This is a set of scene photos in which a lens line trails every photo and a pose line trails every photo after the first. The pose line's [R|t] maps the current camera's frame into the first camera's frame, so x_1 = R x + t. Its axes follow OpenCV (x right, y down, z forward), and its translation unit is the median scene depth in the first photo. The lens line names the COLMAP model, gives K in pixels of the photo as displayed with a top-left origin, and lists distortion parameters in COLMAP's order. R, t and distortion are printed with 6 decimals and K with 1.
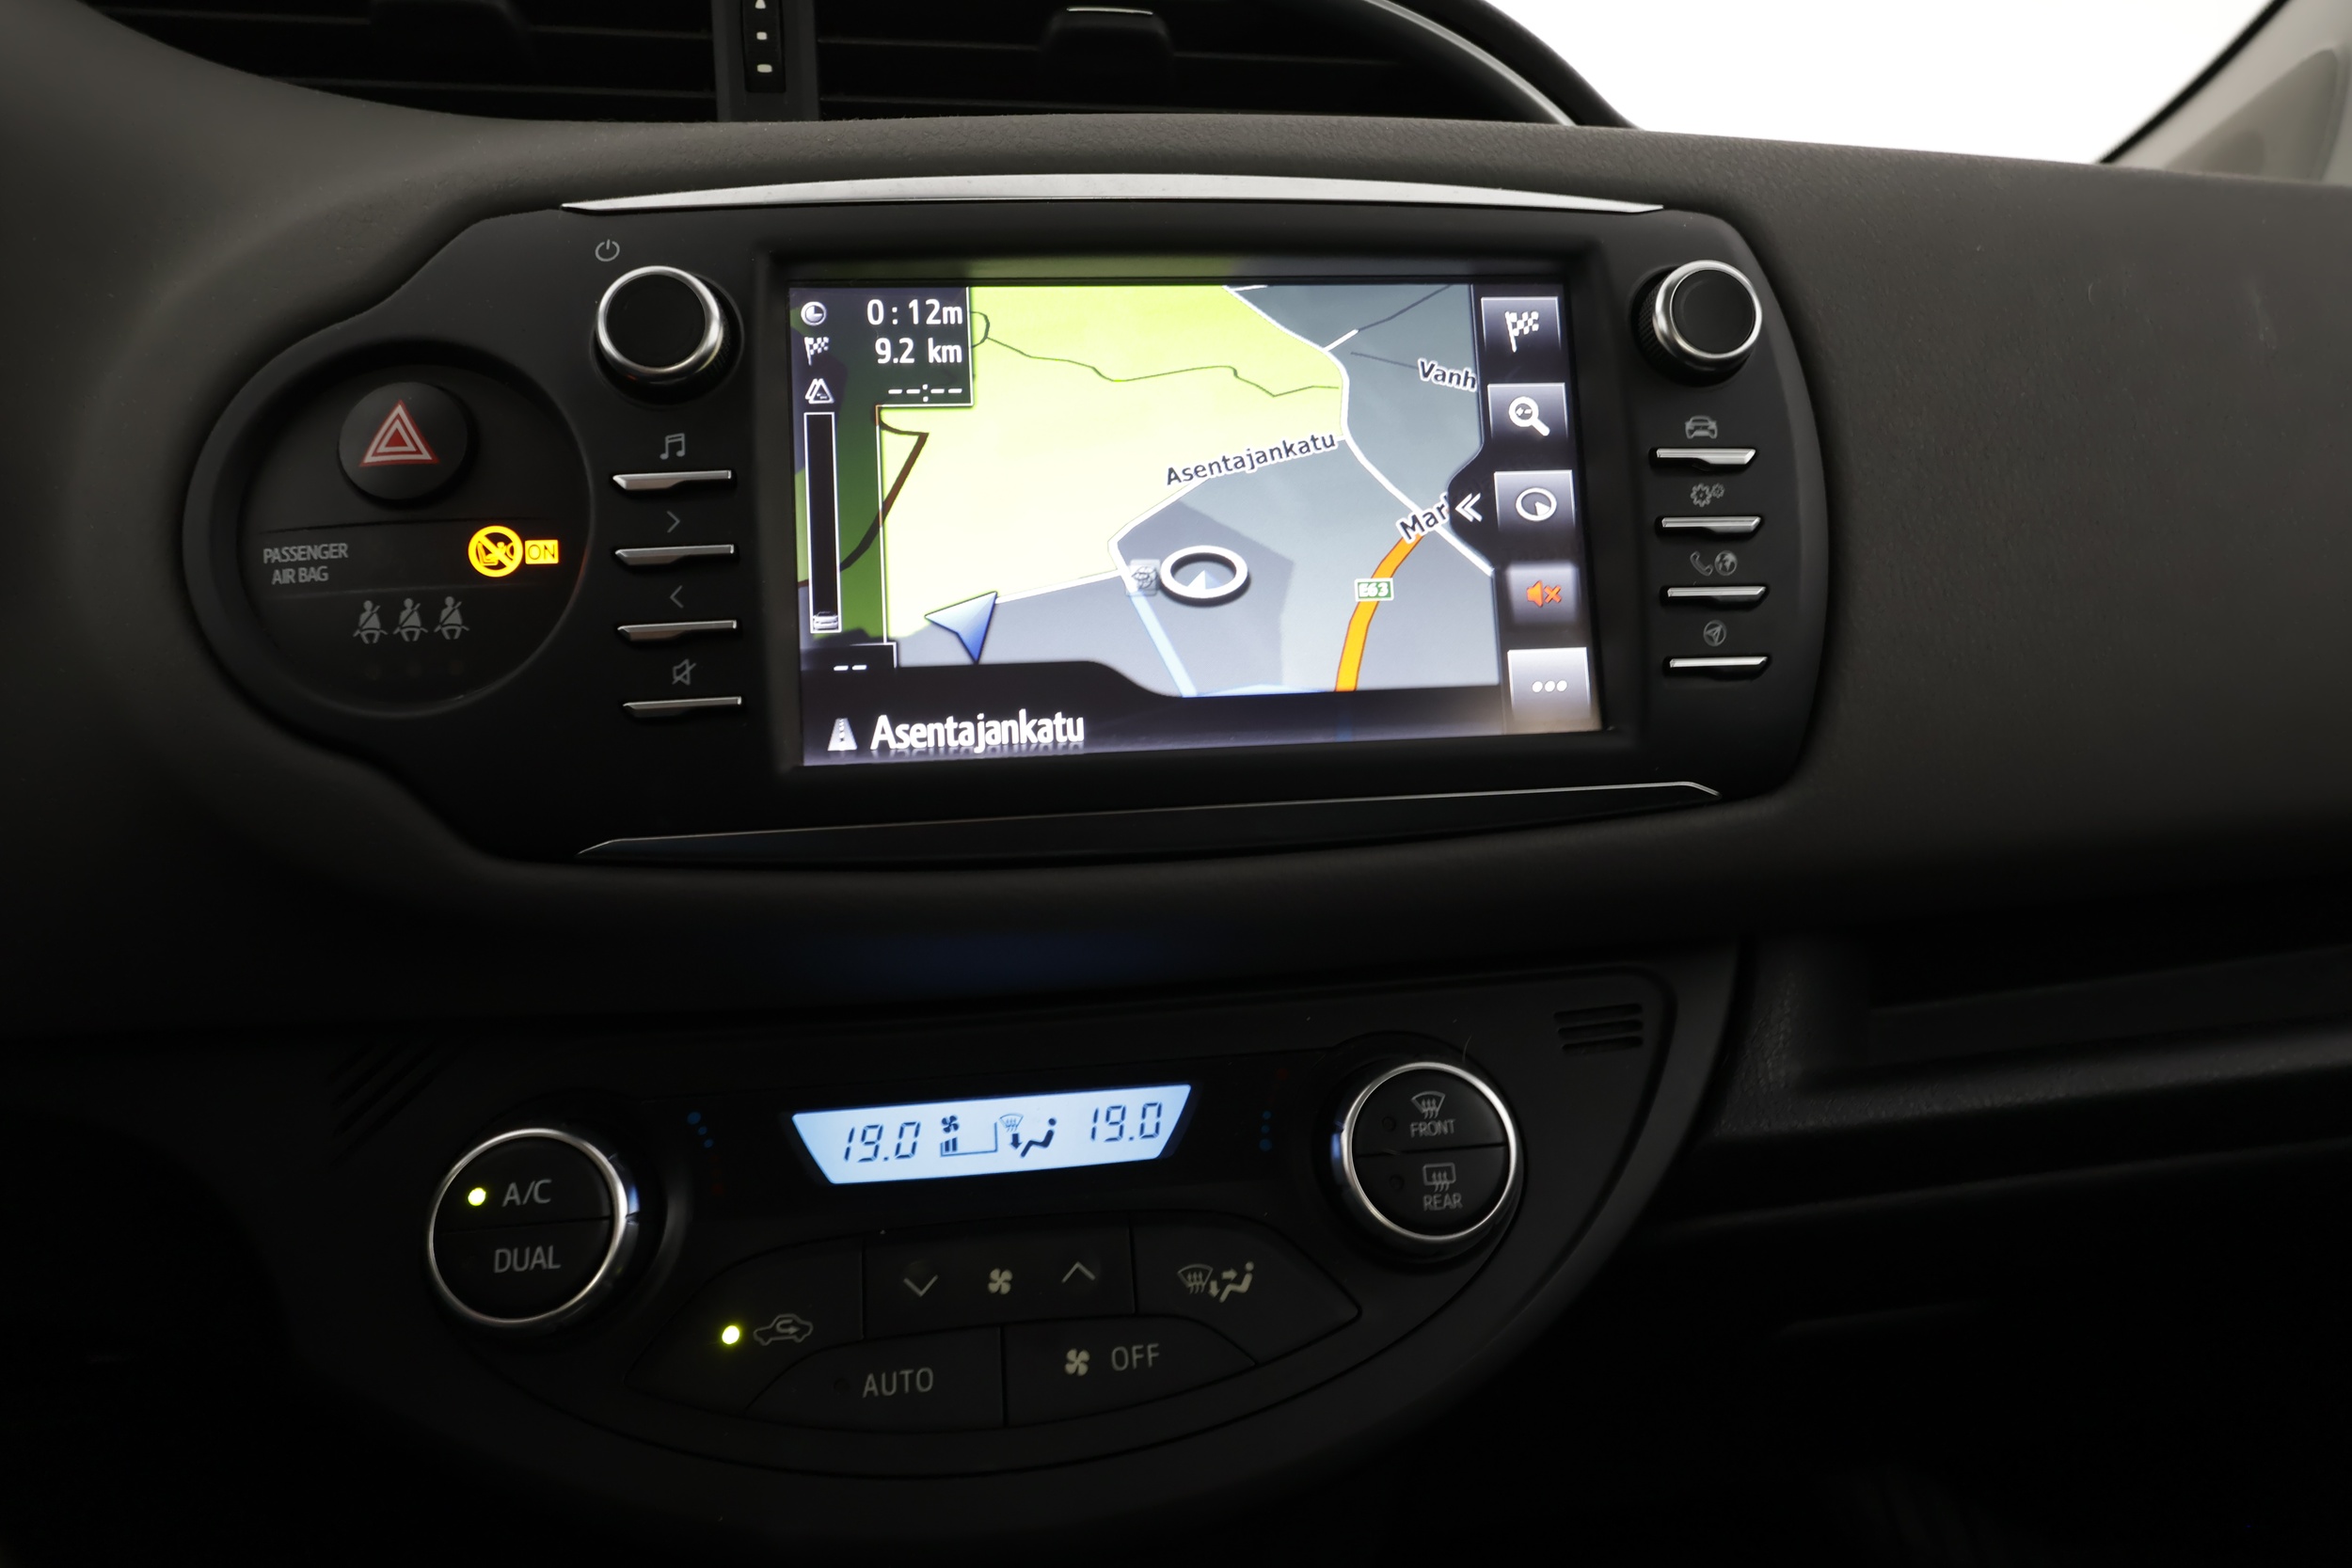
lens RADIAL K [[1419.1, 0, 1178.4], [0, 1419.1, 785.5], [0, 0, 1]] dist [-0.042504, -0.000230]
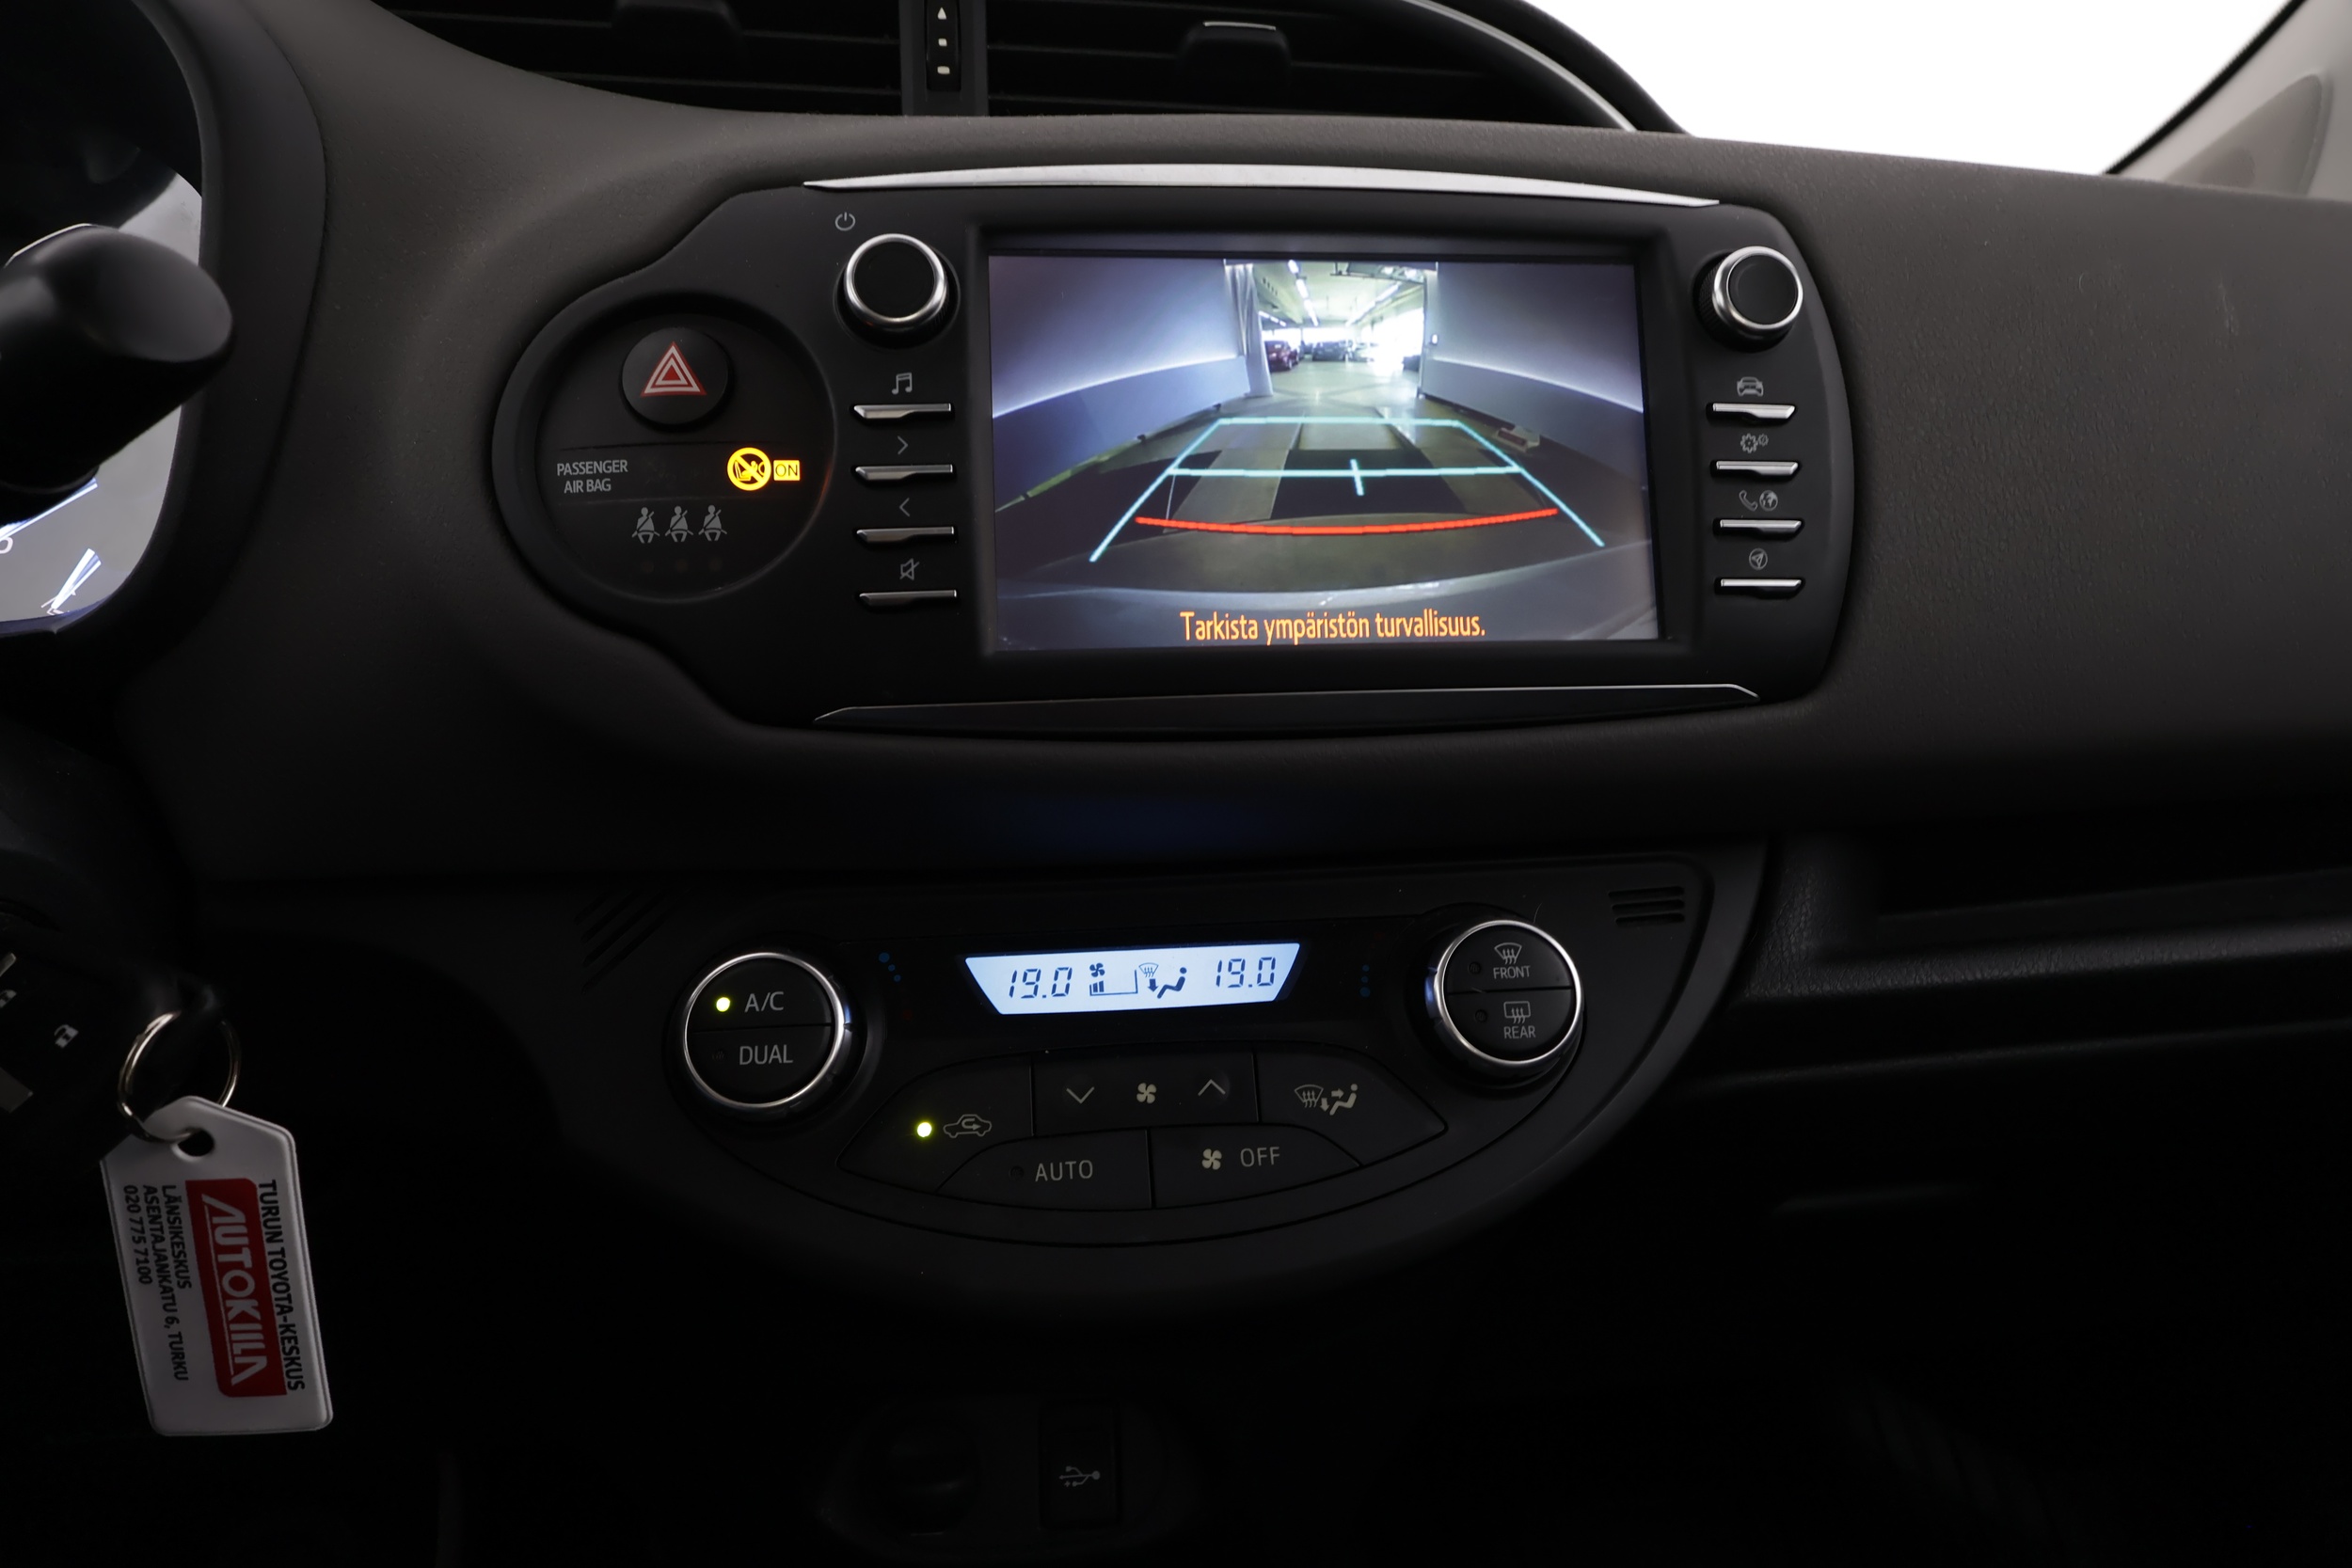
lens RADIAL K [[1388.1, 0, 1176.0], [0, 1388.1, 784.0], [0, 0, 1]] dist [-0.053518, 0.001779]
pose [[0.999722, 0.019277, -0.013567, -0.091803], [-0.019132, 0.999759, 0.010723, 0.078283], [0.013770, -0.010461, 0.999850, -0.169206]]
